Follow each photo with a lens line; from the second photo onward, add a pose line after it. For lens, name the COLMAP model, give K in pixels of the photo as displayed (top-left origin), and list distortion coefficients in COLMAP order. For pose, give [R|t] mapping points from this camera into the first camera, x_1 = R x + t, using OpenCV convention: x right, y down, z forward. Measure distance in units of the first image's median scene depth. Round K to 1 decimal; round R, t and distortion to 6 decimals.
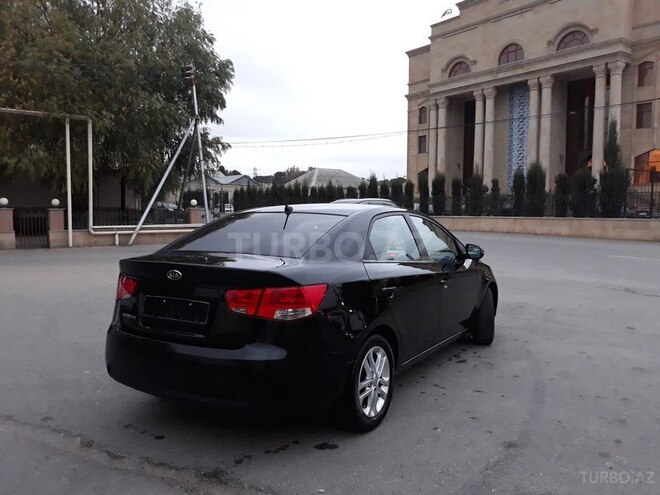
lens RADIAL K [[519.0, 0, 330.0], [0, 519.0, 247.5], [0, 0, 1]] dist [-0.000608, -0.001957]
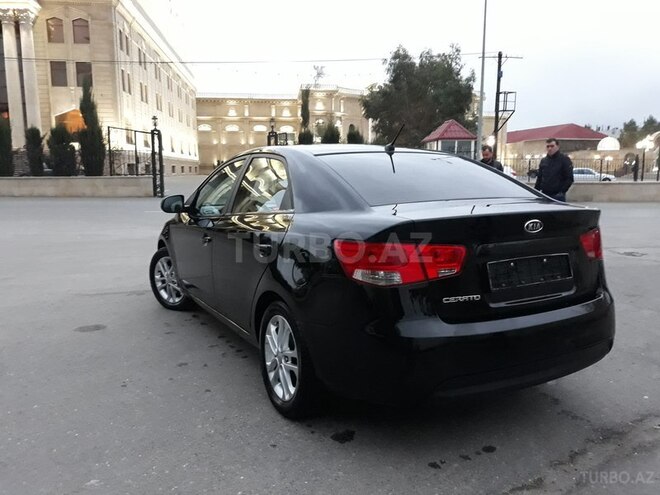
lens RADIAL K [[532.0, 0, 330.0], [0, 532.0, 247.5], [0, 0, 1]] dist [-0.004816, 0.002975]
pose [[0.519292, -0.129626, 0.844709, -0.116018], [0.068508, 0.991563, 0.110046, -0.002584], [-0.851846, 0.000723, 0.523791, 0.086850]]
